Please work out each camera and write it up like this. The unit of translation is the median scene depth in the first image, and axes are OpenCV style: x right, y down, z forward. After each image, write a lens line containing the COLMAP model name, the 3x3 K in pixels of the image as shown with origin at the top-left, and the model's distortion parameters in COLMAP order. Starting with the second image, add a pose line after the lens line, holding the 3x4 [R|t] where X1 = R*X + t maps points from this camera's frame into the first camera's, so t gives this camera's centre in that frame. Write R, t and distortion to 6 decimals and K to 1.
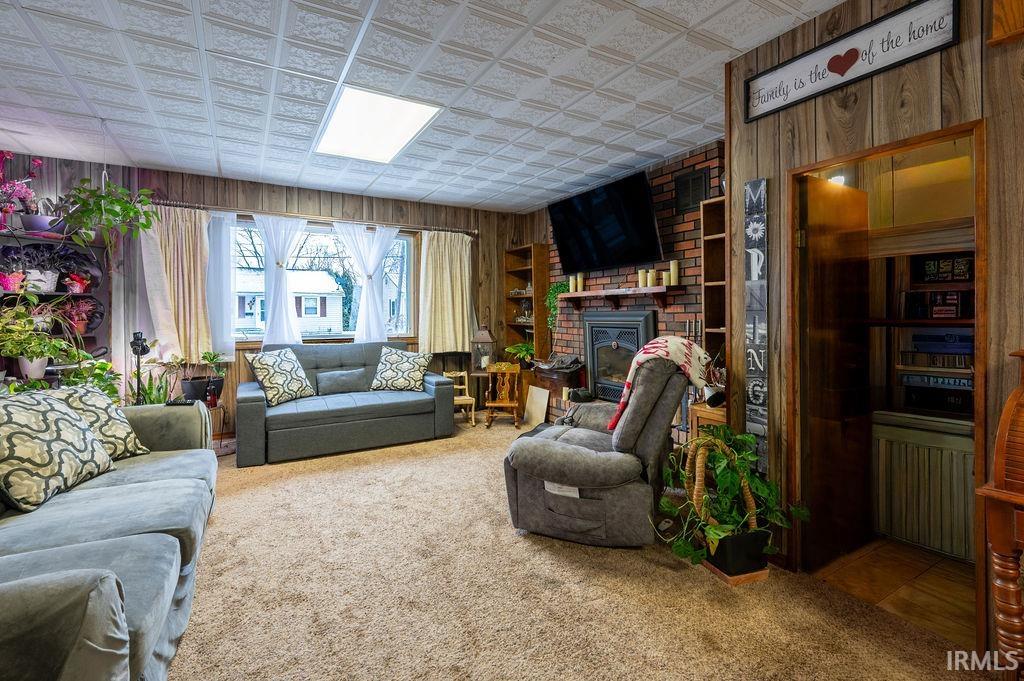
lens RADIAL K [[481.3, 0, 474.6], [0, 481.3, 316.0], [0, 0, 1]] dist [-0.004484, -0.000474]
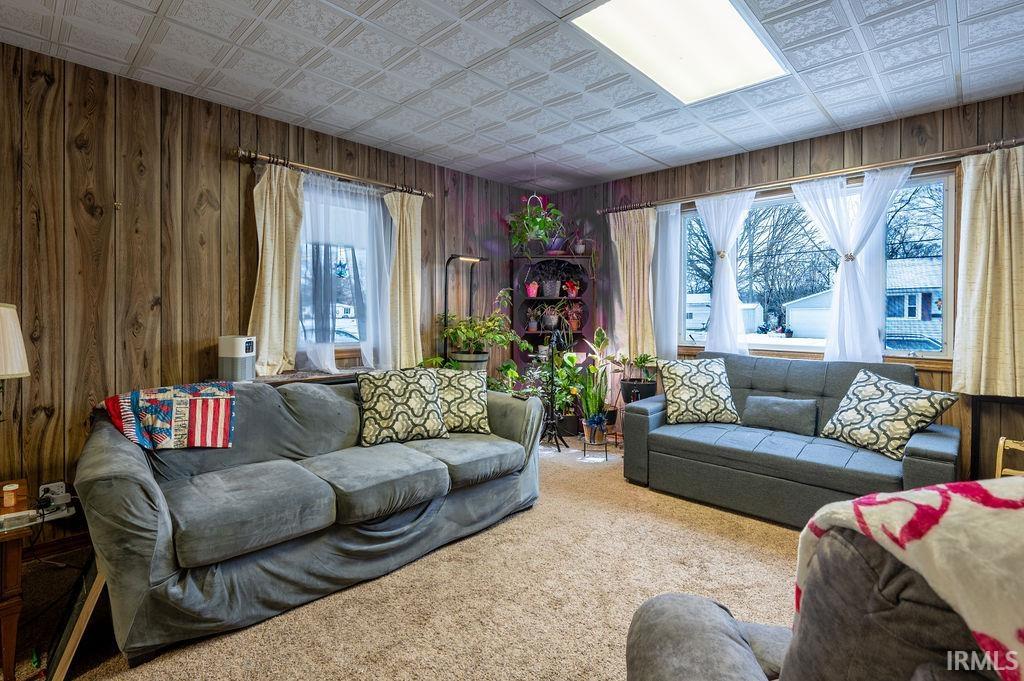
lens RADIAL K [[481.3, 0, 481.7], [0, 481.3, 316.7], [0, 0, 1]] dist [-0.004484, -0.000474]
pose [[0.300771, 0.008101, -0.953662, 0.273037], [-0.008940, 0.999944, 0.005675, -0.003217], [0.953654, 0.006819, 0.300827, 0.407393]]
